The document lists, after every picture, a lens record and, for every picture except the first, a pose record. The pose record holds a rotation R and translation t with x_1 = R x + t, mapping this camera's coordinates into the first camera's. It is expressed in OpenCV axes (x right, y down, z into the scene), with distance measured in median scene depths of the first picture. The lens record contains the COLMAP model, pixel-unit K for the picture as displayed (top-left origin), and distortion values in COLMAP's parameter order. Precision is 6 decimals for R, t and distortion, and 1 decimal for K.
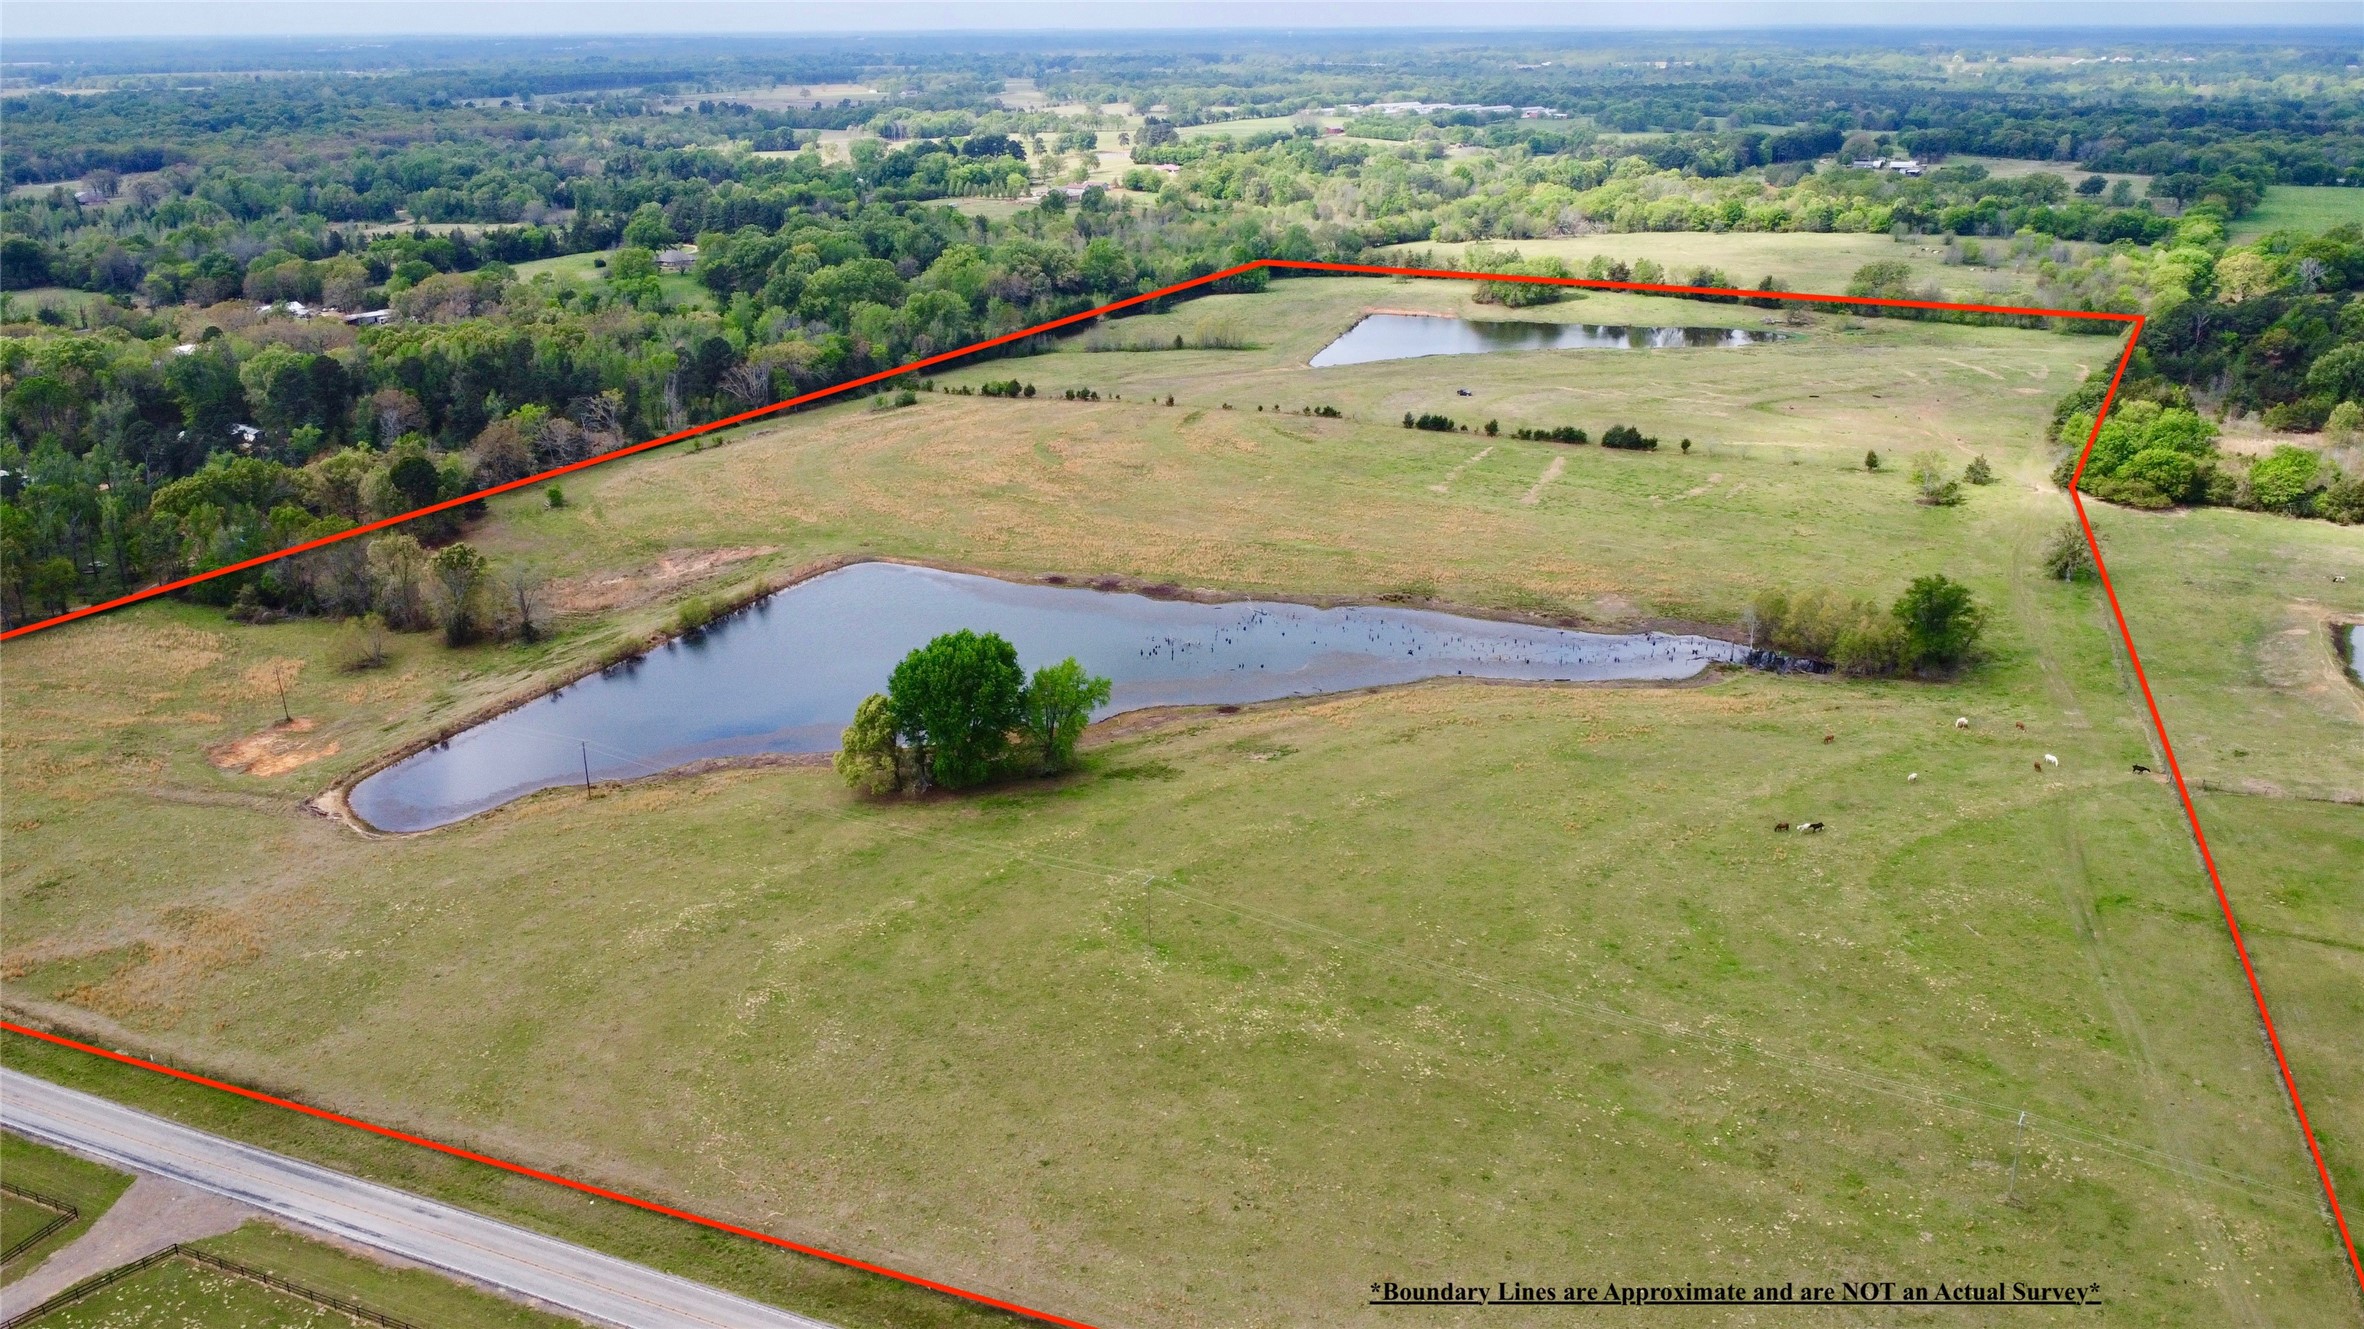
lens RADIAL K [[1717.9, 0, 1182.0], [0, 1717.9, 664.5], [0, 0, 1]] dist [0.001750, 0.000049]
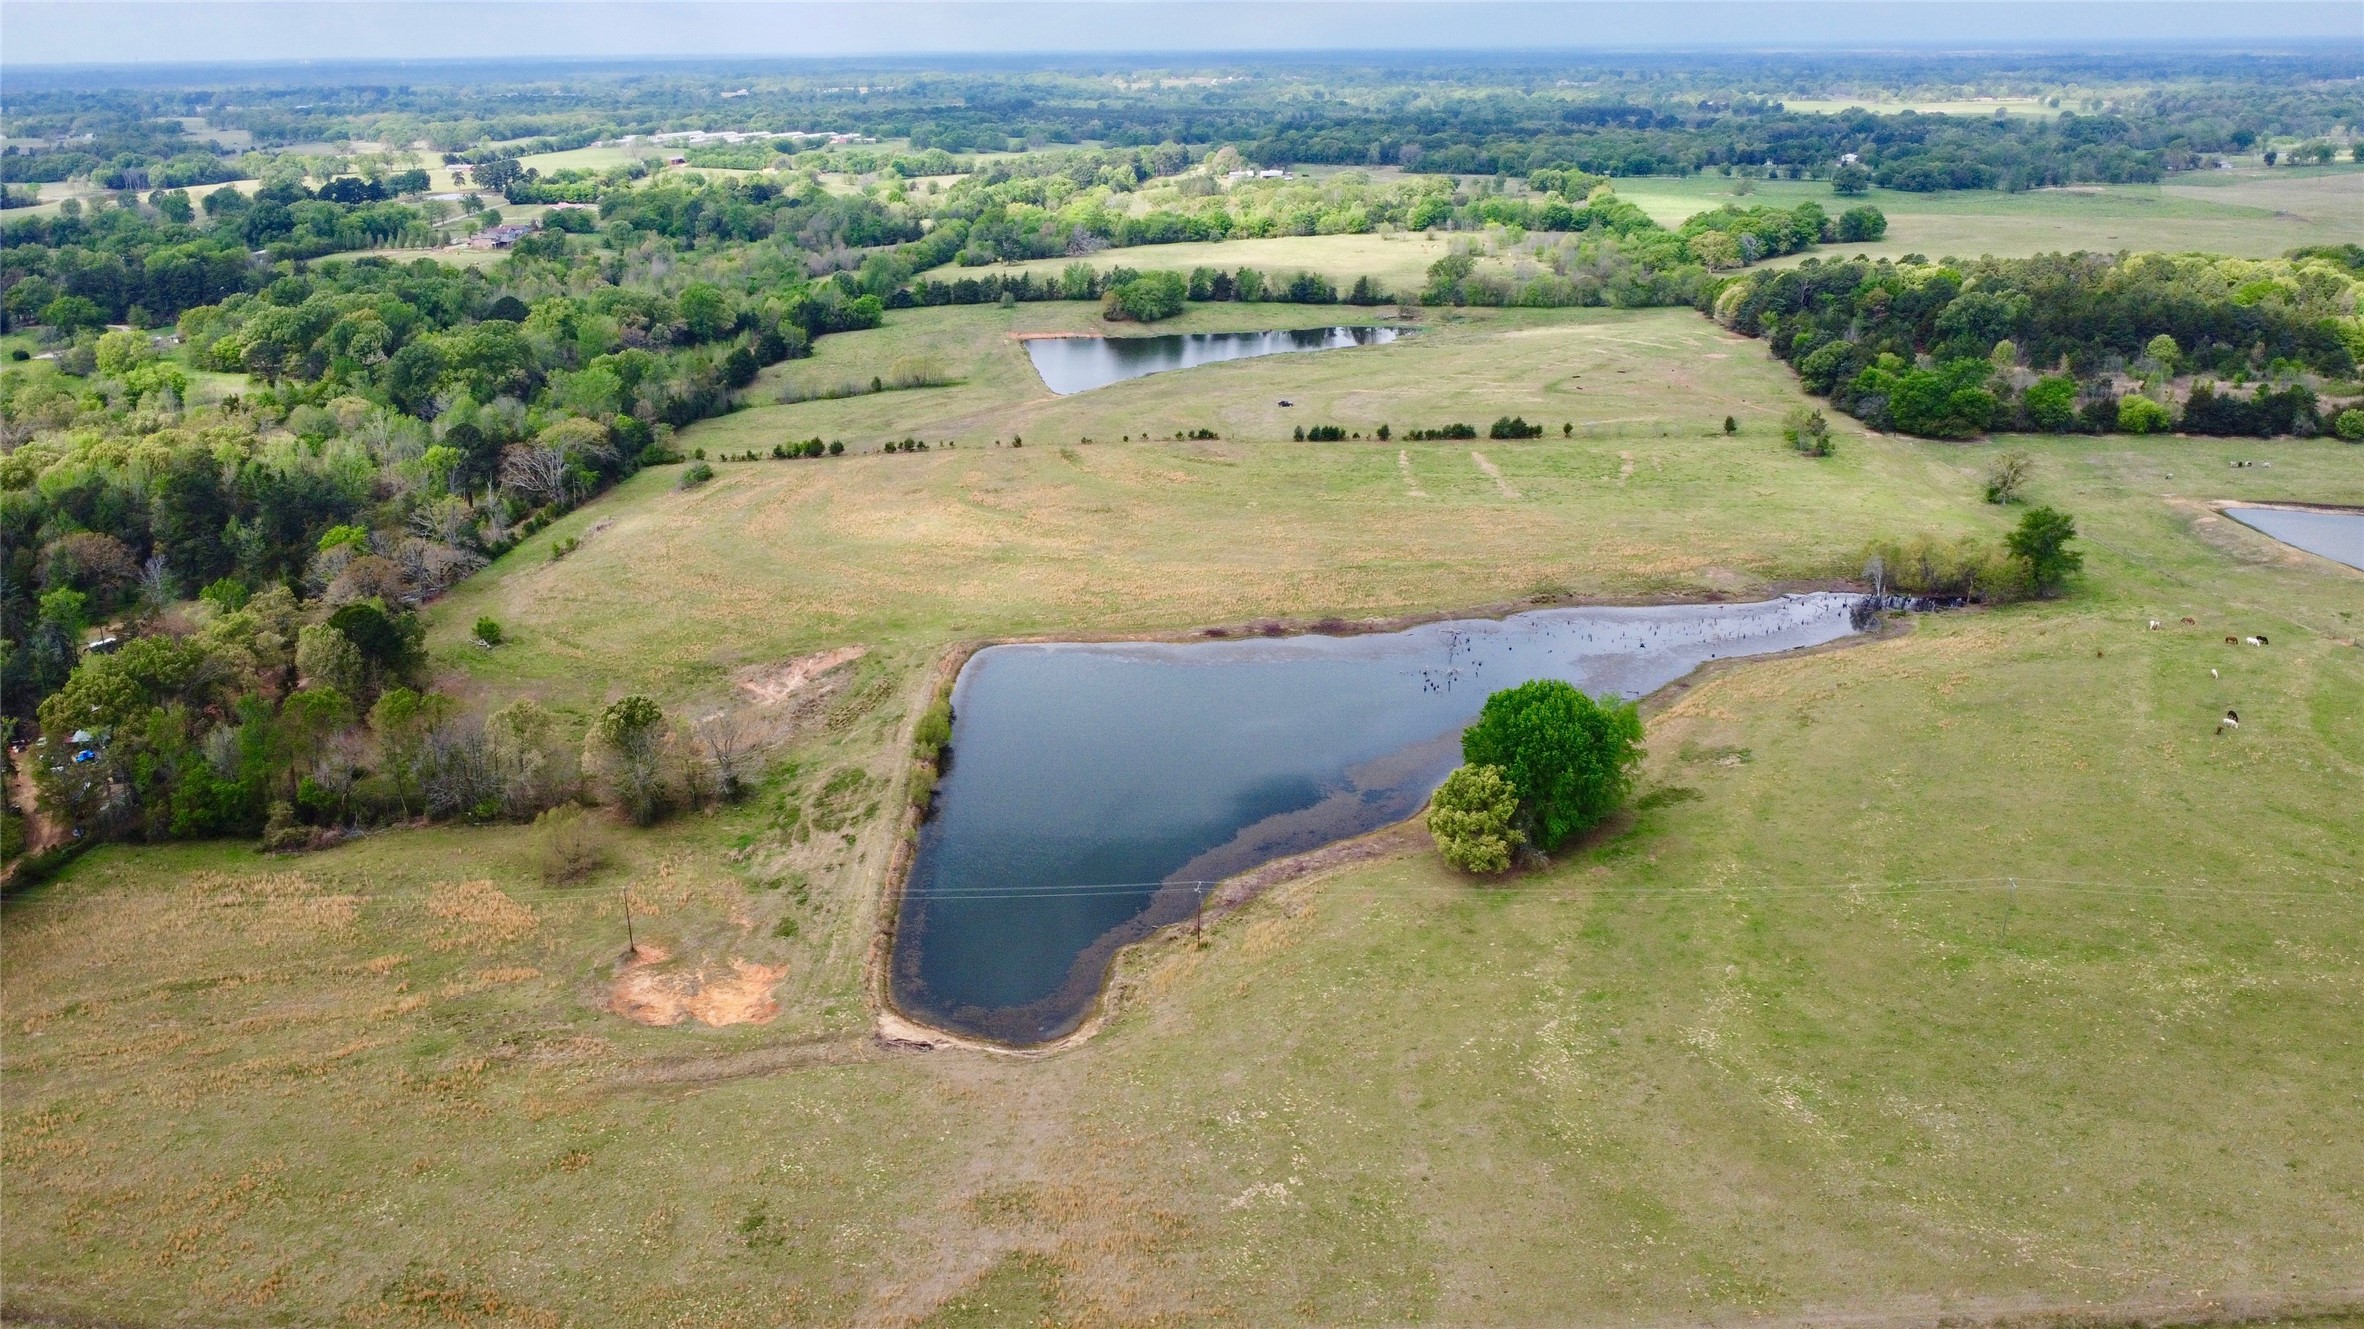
lens RADIAL K [[1717.9, 0, 1182.0], [0, 1717.9, 664.5], [0, 0, 1]] dist [0.001750, 0.000049]
pose [[0.896113, -0.156683, 0.415248, -0.270931], [0.162587, 0.986463, 0.021349, -0.031377], [-0.412972, 0.048383, 0.909458, 0.093527]]
